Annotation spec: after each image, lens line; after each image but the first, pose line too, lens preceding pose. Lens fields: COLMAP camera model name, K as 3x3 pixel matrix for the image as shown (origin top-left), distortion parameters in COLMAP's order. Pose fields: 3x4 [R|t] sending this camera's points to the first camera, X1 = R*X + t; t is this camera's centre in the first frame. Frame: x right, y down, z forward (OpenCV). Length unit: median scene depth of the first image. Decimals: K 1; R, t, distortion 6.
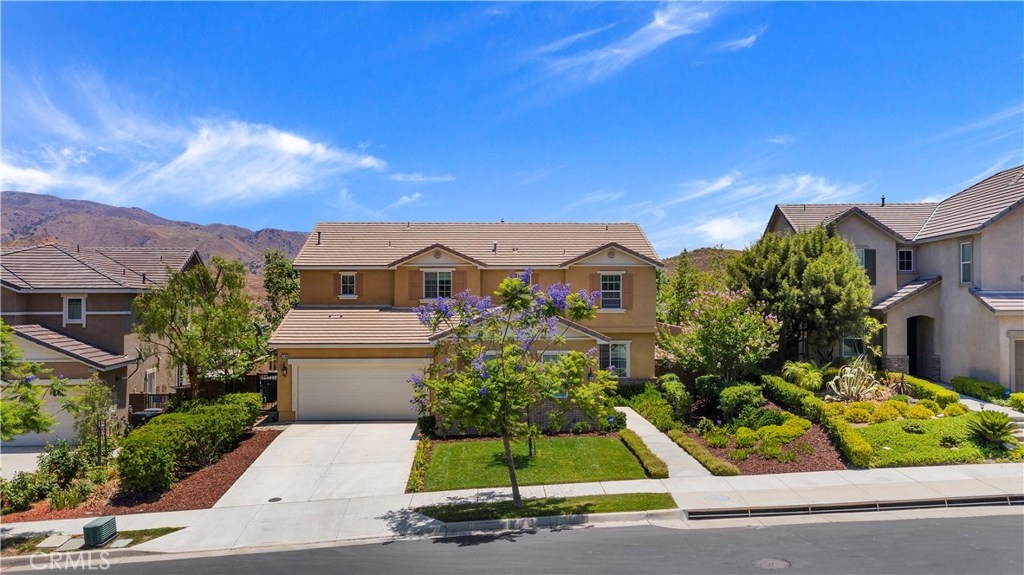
lens RADIAL K [[813.5, 0, 512.0], [0, 813.5, 287.5], [0, 0, 1]] dist [-0.019296, 0.008486]
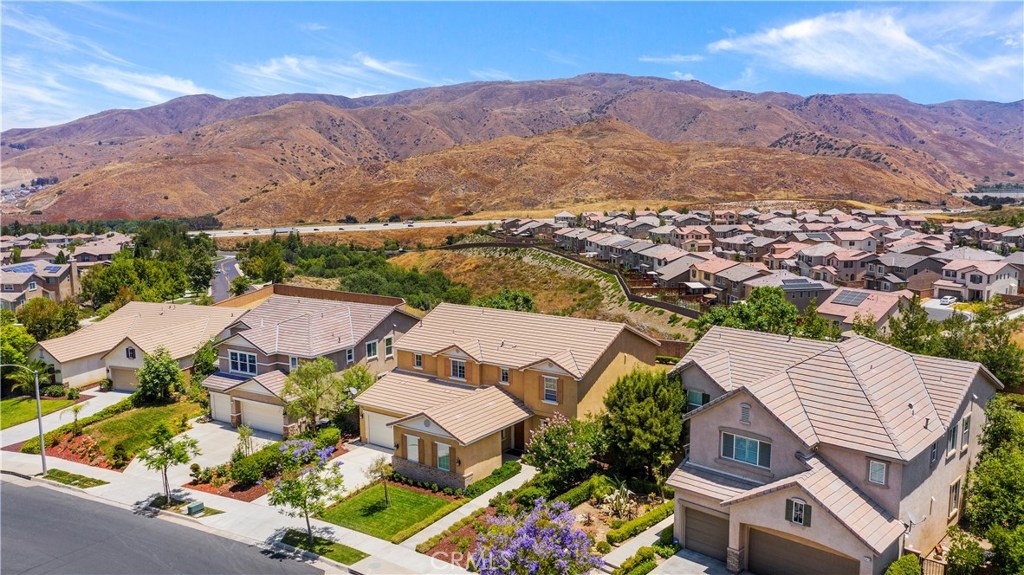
lens RADIAL K [[813.5, 0, 512.0], [0, 813.5, 287.5], [0, 0, 1]] dist [-0.019296, 0.008486]
pose [[0.788782, 0.084673, -0.608813, 1.098409], [0.018141, 0.986829, 0.160750, -0.480579], [0.614405, -0.137841, 0.776857, -0.171013]]
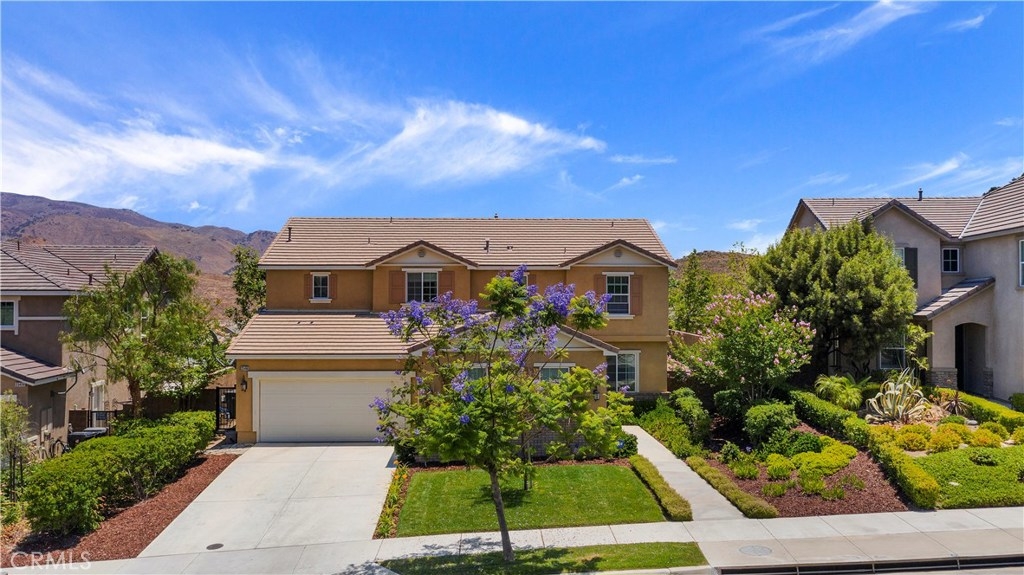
lens RADIAL K [[827.6, 0, 512.0], [0, 827.6, 287.5], [0, 0, 1]] dist [-0.013472, -0.001205]
pose [[0.999995, 0.001793, 0.002408, 0.005106], [-0.001782, 0.999988, -0.004484, 0.001312], [-0.002416, 0.004480, 0.999987, 0.115463]]
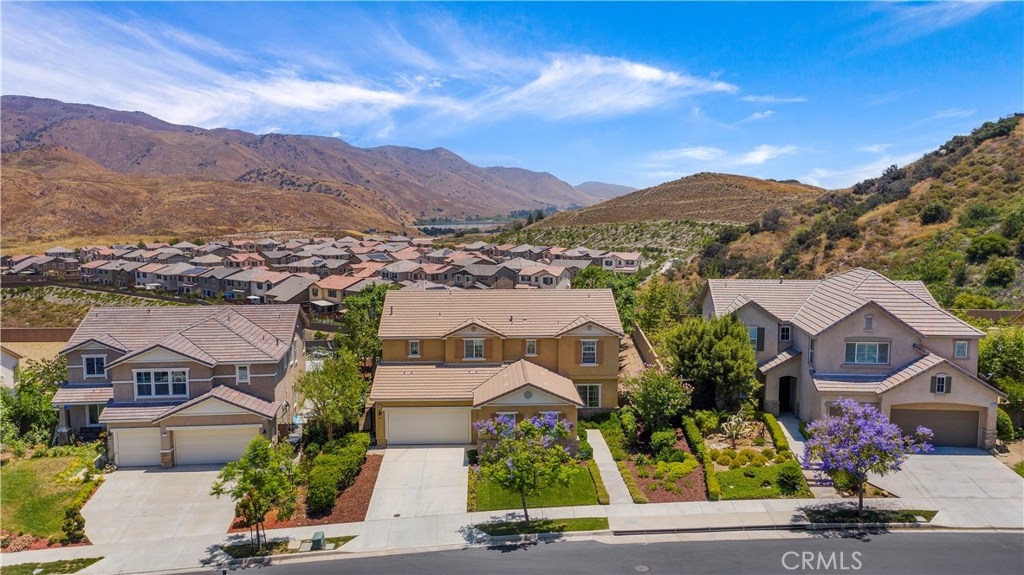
lens RADIAL K [[813.5, 0, 512.0], [0, 813.5, 287.5], [0, 0, 1]] dist [-0.019296, 0.008486]
pose [[0.999976, 0.000476, -0.006941, -0.011999], [0.000367, 0.992660, 0.120936, -0.346149], [0.006948, -0.120936, 0.992636, -0.560763]]
